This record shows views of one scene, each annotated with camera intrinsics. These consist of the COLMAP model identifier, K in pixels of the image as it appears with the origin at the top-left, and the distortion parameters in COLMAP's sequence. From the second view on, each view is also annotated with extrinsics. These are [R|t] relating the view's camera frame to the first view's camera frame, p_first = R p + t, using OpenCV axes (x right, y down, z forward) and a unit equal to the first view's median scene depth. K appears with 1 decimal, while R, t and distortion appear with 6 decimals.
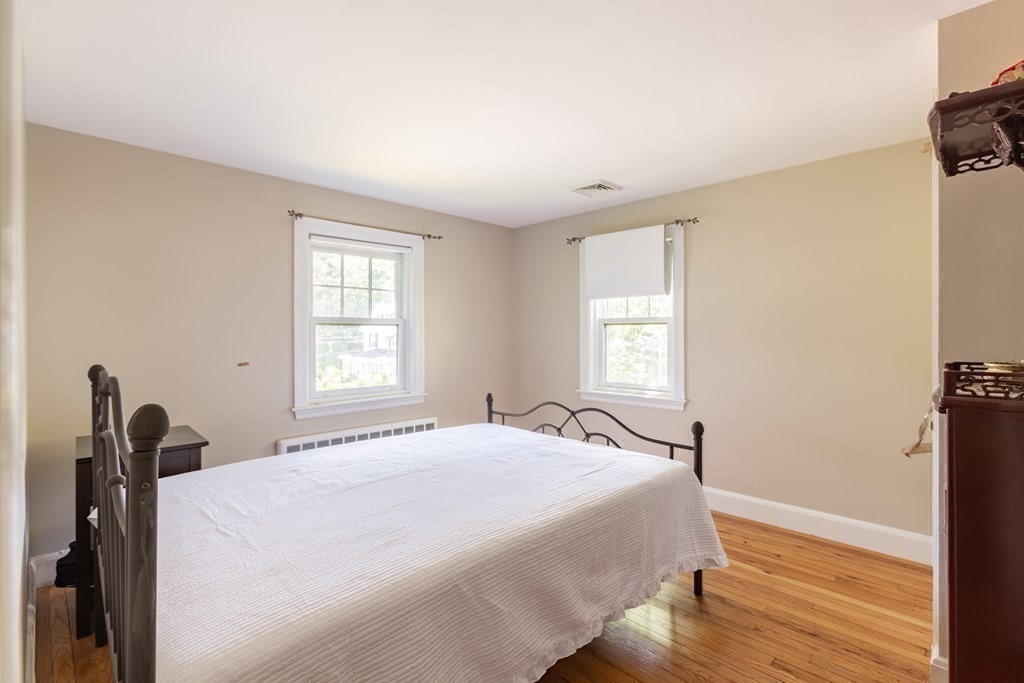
lens RADIAL K [[466.7, 0, 512.0], [0, 466.7, 341.5], [0, 0, 1]] dist [-0.001460, 0.000454]
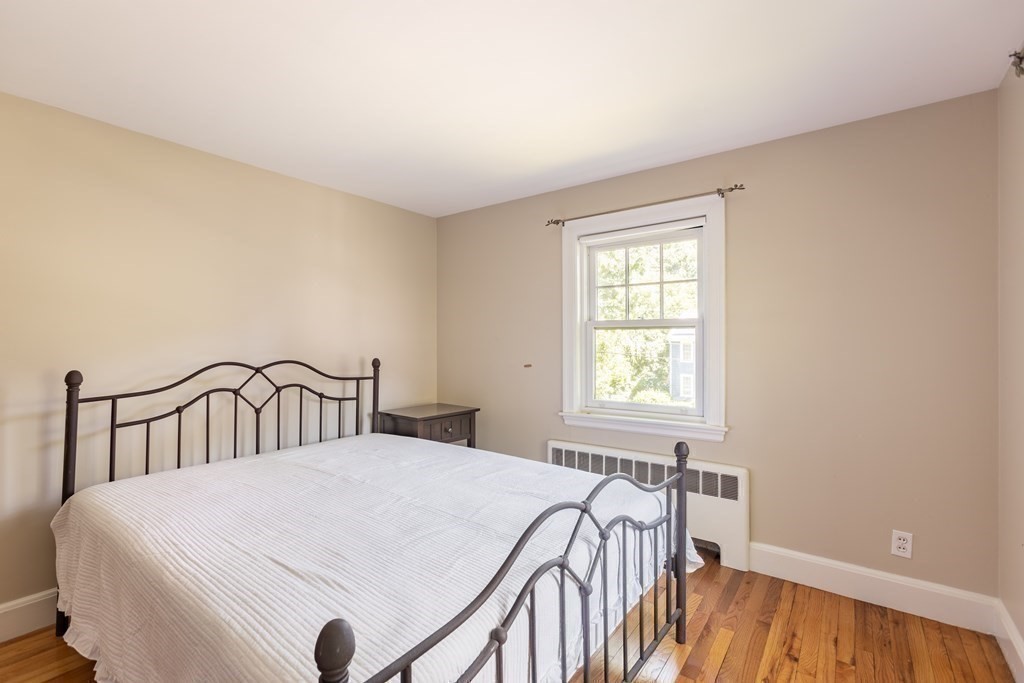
lens RADIAL K [[466.7, 0, 512.0], [0, 466.7, 341.5], [0, 0, 1]] dist [-0.001460, 0.000454]
pose [[0.160113, 0.013804, -0.987002, 0.480623], [-0.008319, 0.999886, 0.012635, -0.022223], [0.987064, 0.006188, 0.160210, 0.678257]]
